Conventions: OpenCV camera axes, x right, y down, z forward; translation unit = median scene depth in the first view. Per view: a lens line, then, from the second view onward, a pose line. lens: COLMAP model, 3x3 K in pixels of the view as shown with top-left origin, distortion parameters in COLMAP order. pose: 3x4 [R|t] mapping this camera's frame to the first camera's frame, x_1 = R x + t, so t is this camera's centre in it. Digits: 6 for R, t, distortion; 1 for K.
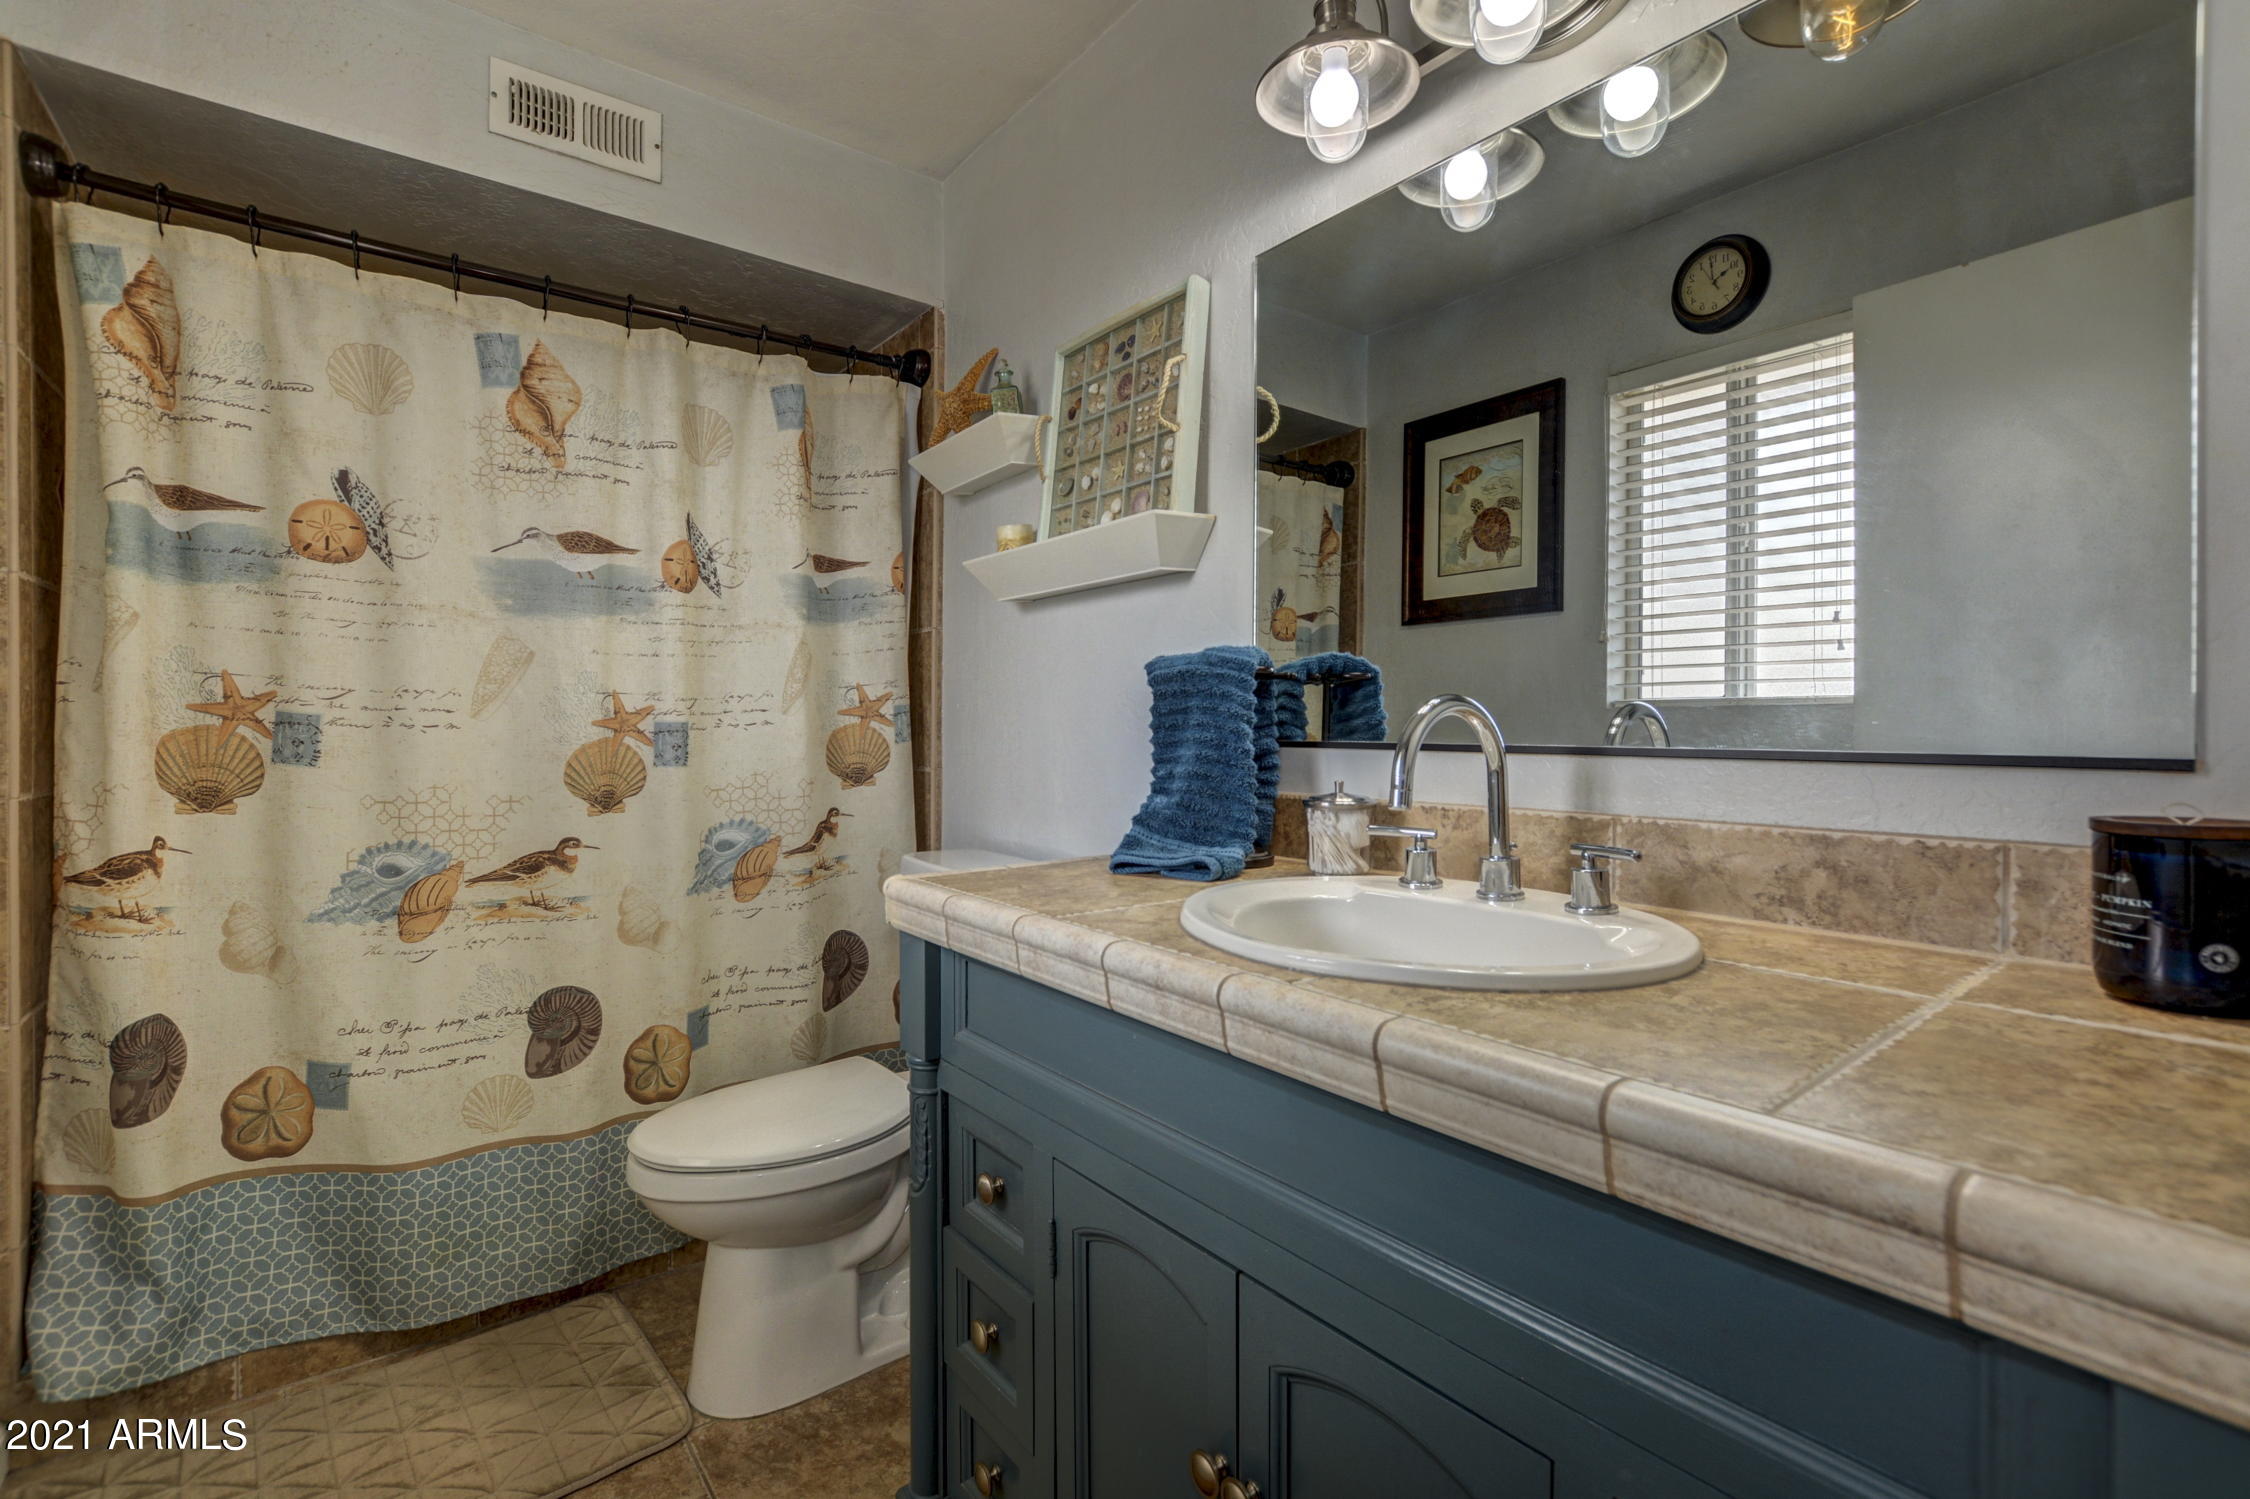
lens RADIAL K [[981.0, 0, 1125.7], [0, 981.0, 747.4], [0, 0, 1]] dist [-0.012449, 0.000554]
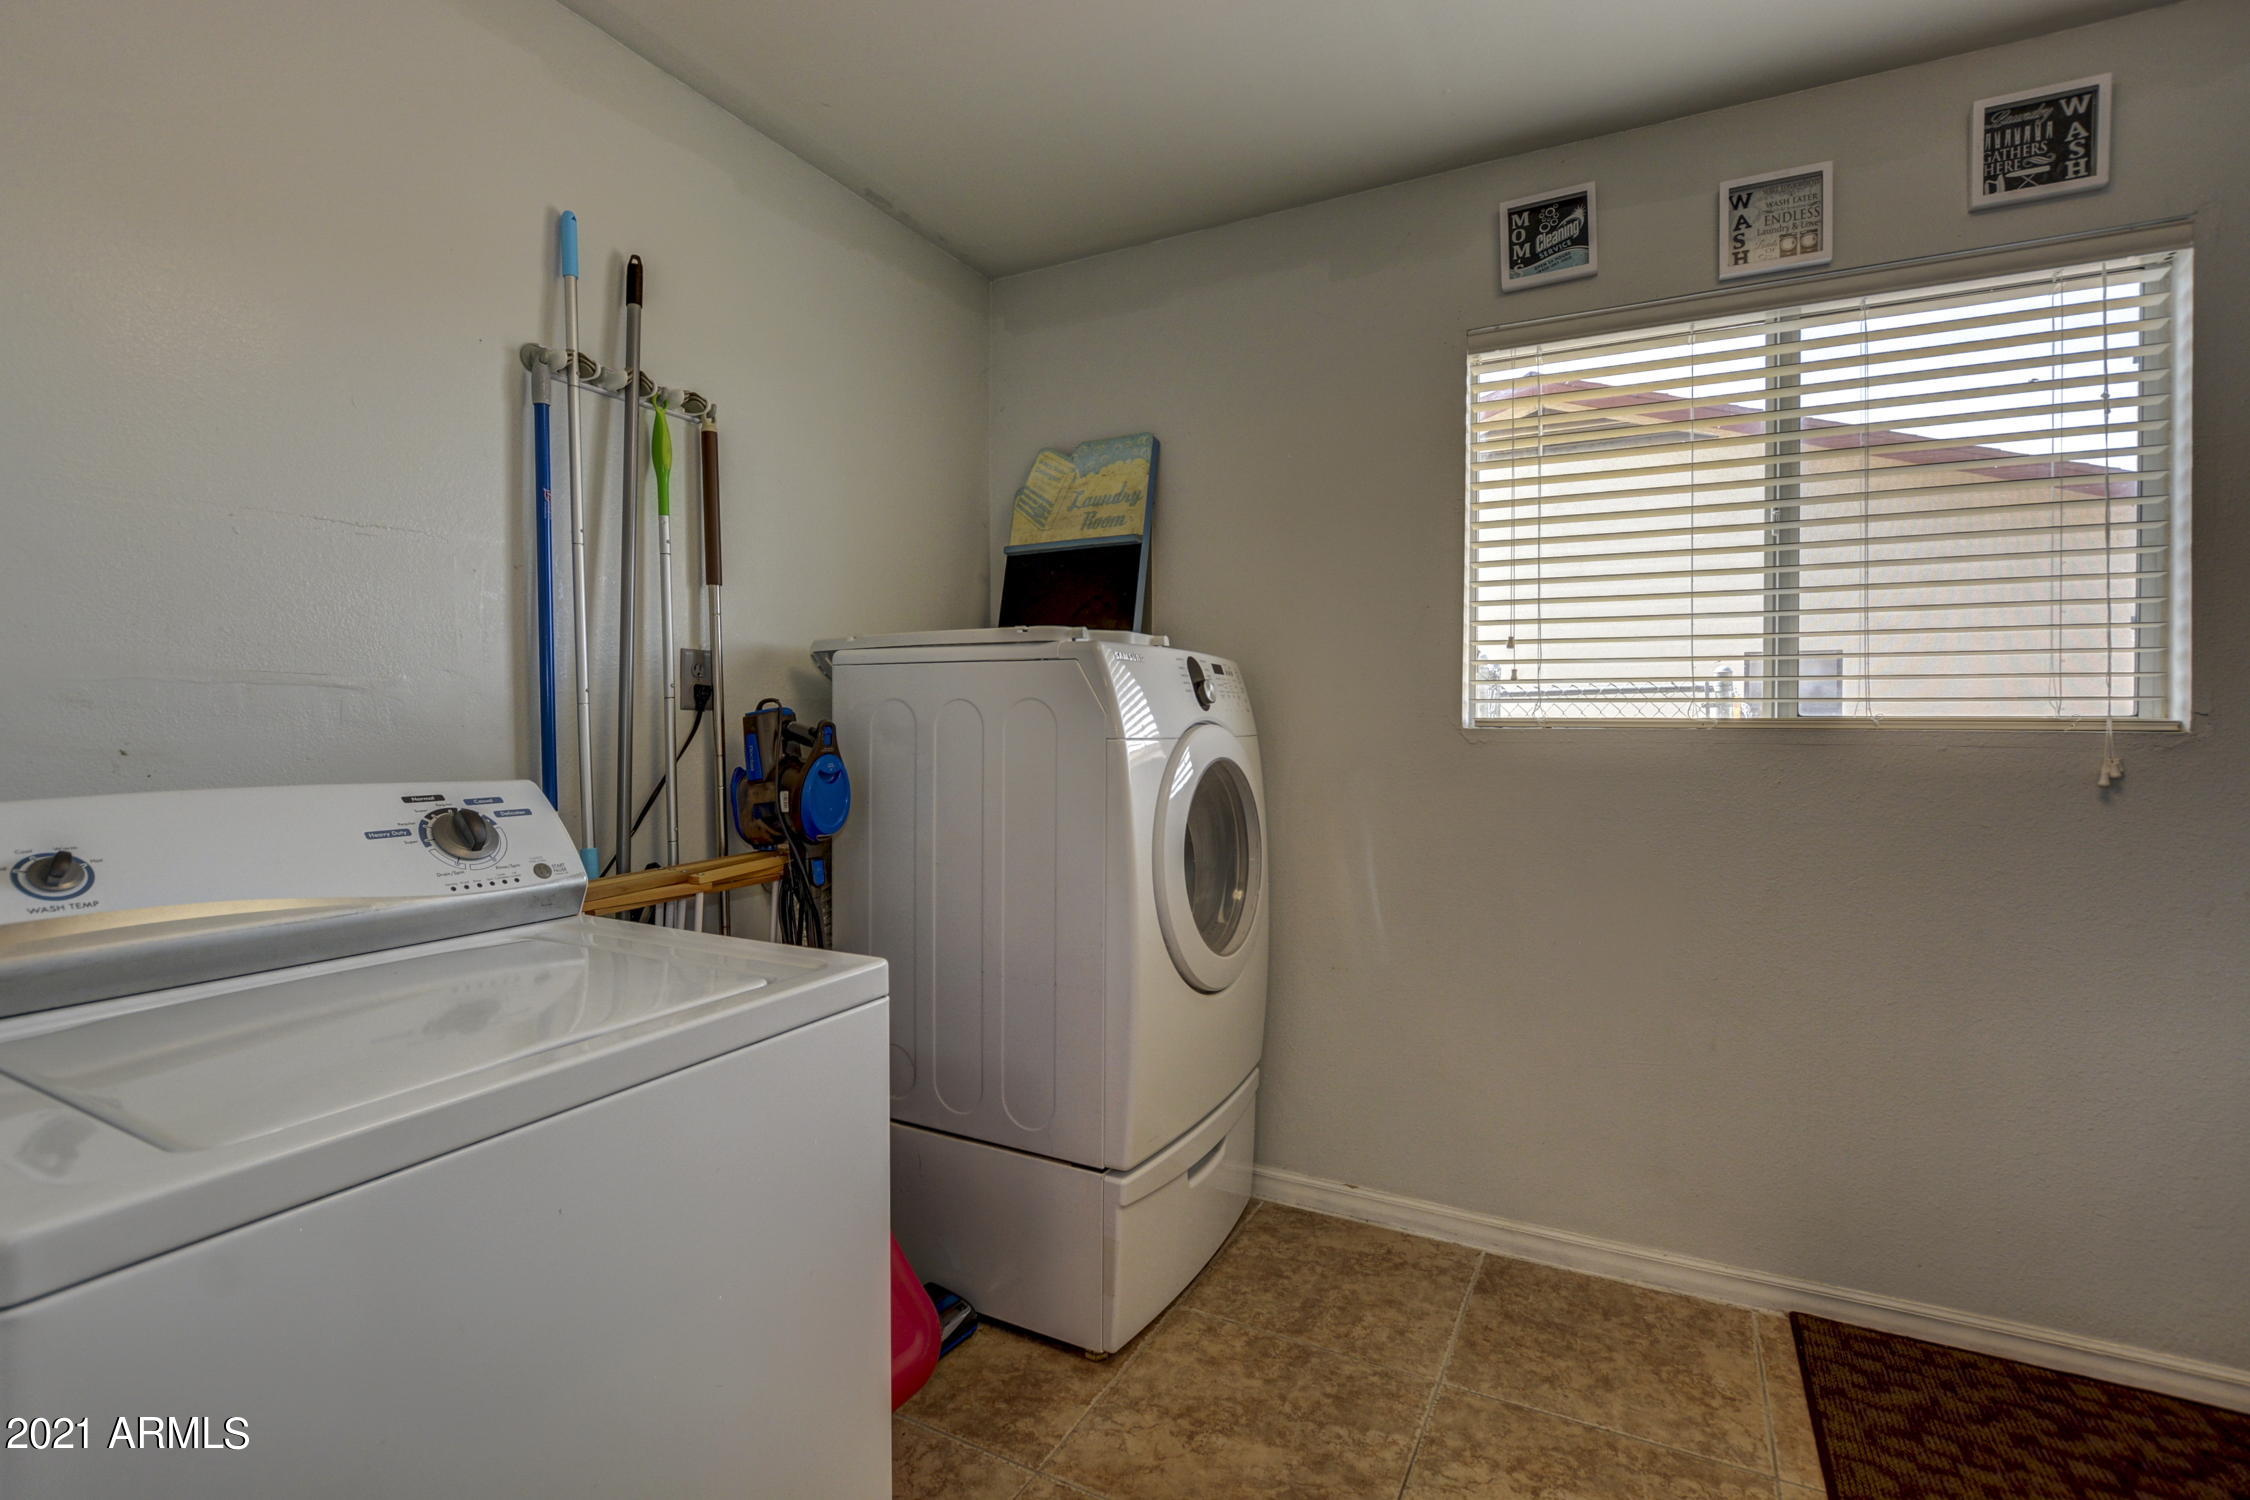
lens RADIAL K [[991.6, 0, 1125.0], [0, 991.6, 750.0], [0, 0, 1]] dist [-0.013228, 0.000757]
pose [[0.910726, -0.020445, 0.412505, -0.259773], [0.013826, 0.999723, 0.019026, -0.052410], [-0.412780, -0.011624, 0.910756, 0.525796]]
